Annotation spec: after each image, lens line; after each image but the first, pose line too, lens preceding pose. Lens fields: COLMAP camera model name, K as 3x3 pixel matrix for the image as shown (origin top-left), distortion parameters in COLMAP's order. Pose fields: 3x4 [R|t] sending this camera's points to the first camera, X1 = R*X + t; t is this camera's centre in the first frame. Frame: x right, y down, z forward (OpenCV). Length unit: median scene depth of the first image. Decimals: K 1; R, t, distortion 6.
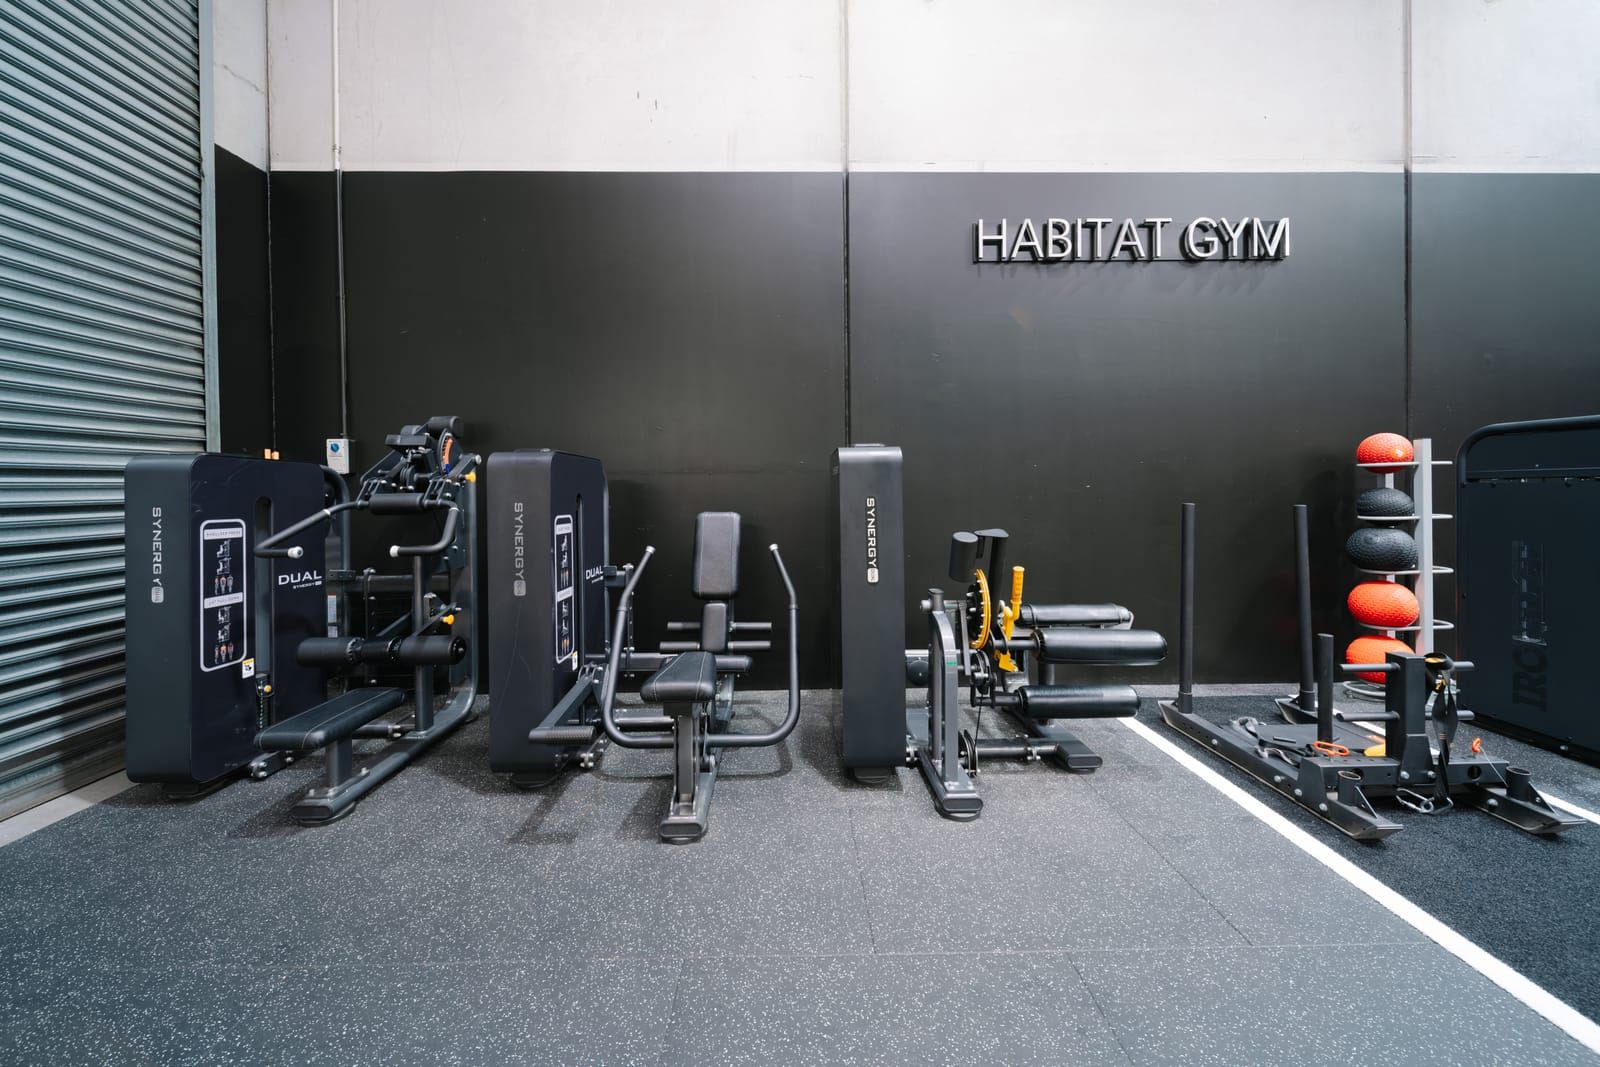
lens RADIAL K [[561.4, 0, 793.2], [0, 561.4, 490.2], [0, 0, 1]] dist [-0.000627, -0.001135]
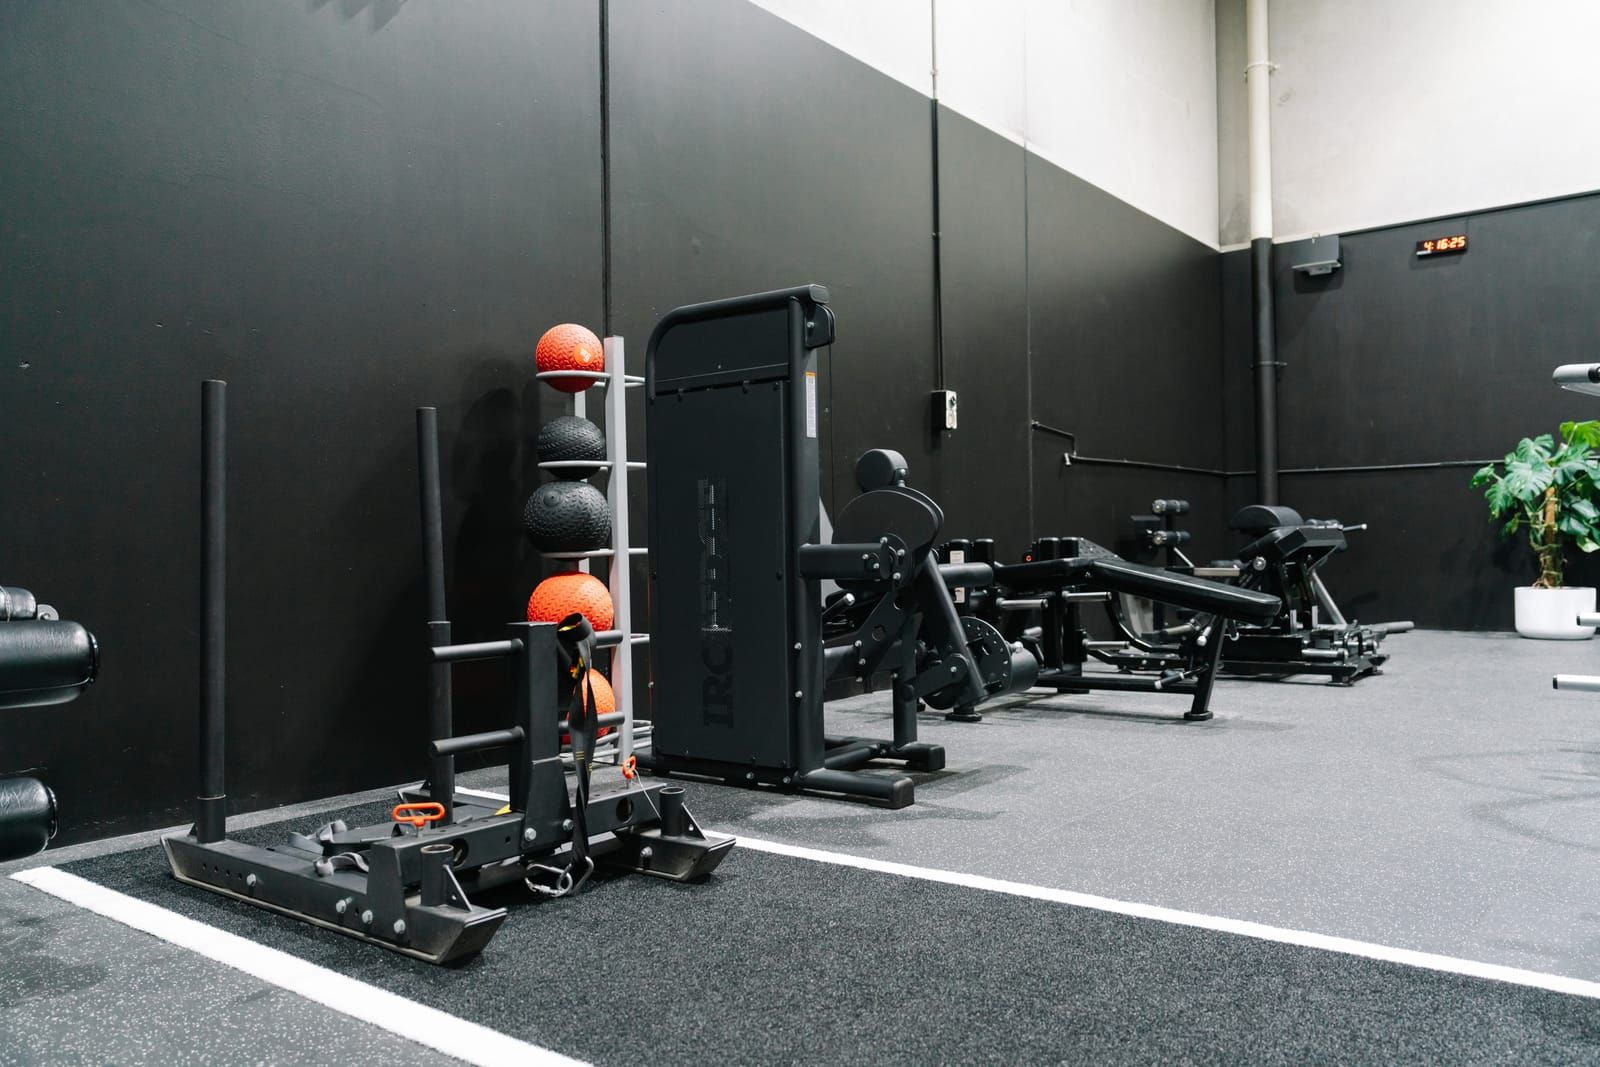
lens RADIAL K [[1200.2, 0, 793.0], [0, 1200.2, 534.1], [0, 0, 1]] dist [-0.020898, 0.004567]
pose [[0.622015, 0.004120, 0.782995, 0.270610], [0.021265, 0.999528, -0.022152, 0.204549], [-0.782717, 0.030429, 0.621634, 0.037464]]
